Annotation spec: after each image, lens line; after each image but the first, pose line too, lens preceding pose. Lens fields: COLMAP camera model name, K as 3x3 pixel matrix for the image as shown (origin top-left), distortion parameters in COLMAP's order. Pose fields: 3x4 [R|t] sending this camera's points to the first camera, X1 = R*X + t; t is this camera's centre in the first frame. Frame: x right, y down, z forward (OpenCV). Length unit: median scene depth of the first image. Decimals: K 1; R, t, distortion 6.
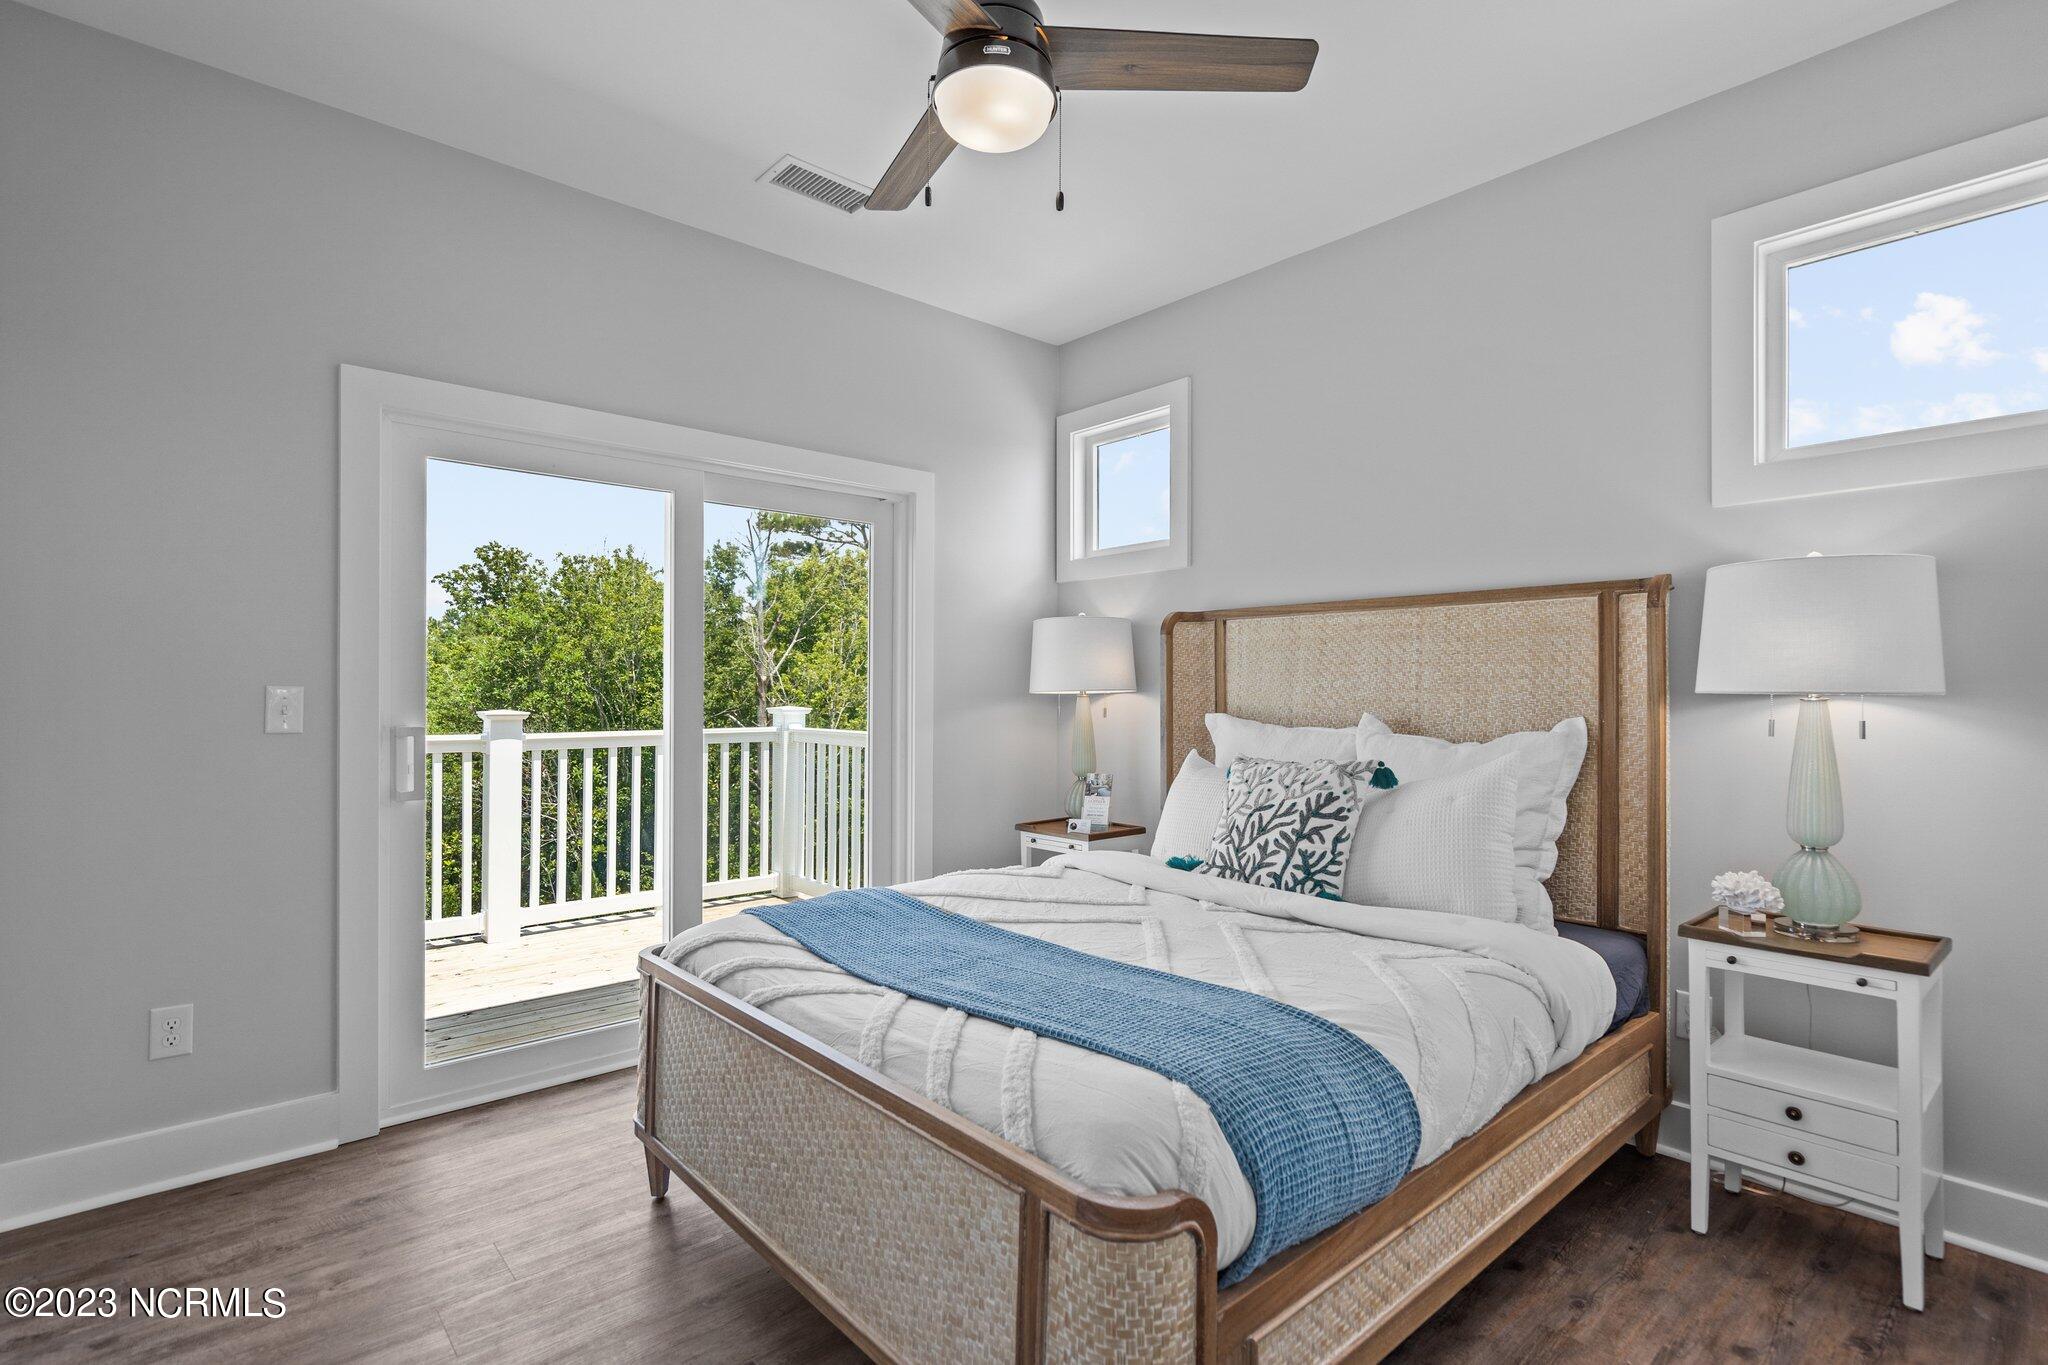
lens RADIAL K [[973.6, 0, 1024.7], [0, 973.6, 695.4], [0, 0, 1]] dist [0.003568, 0.000313]
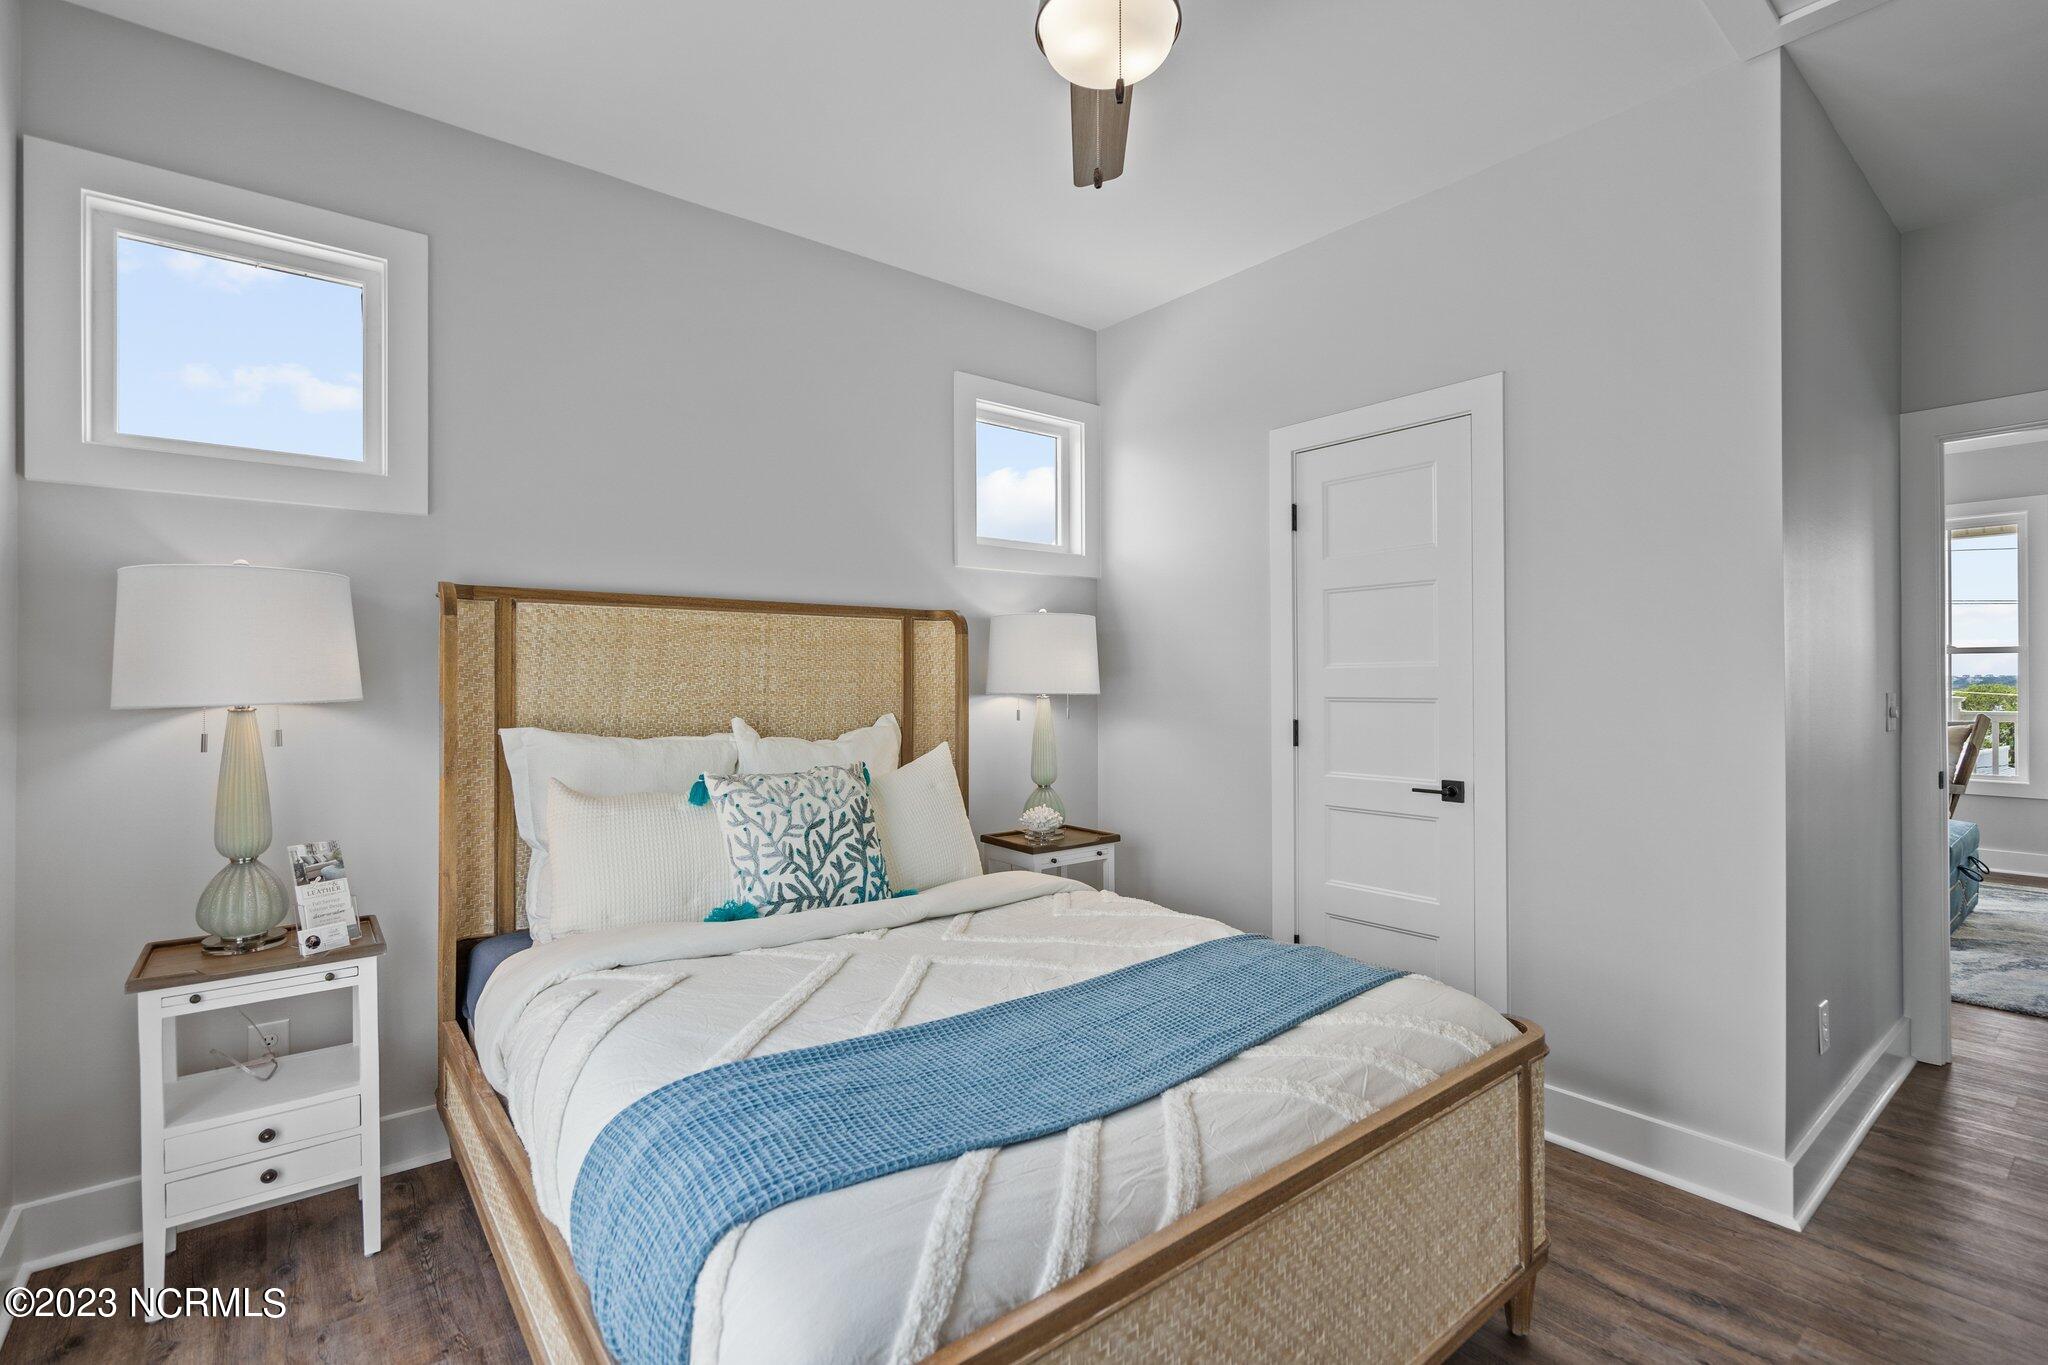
lens RADIAL K [[929.2, 0, 1025.0], [0, 929.2, 677.2], [0, 0, 1]] dist [-0.003153, -0.000730]
pose [[0.051463, 0.002605, 0.998672, -0.634200], [0.004704, 0.999985, -0.002851, -0.020838], [-0.998664, 0.004844, 0.051450, 0.765305]]
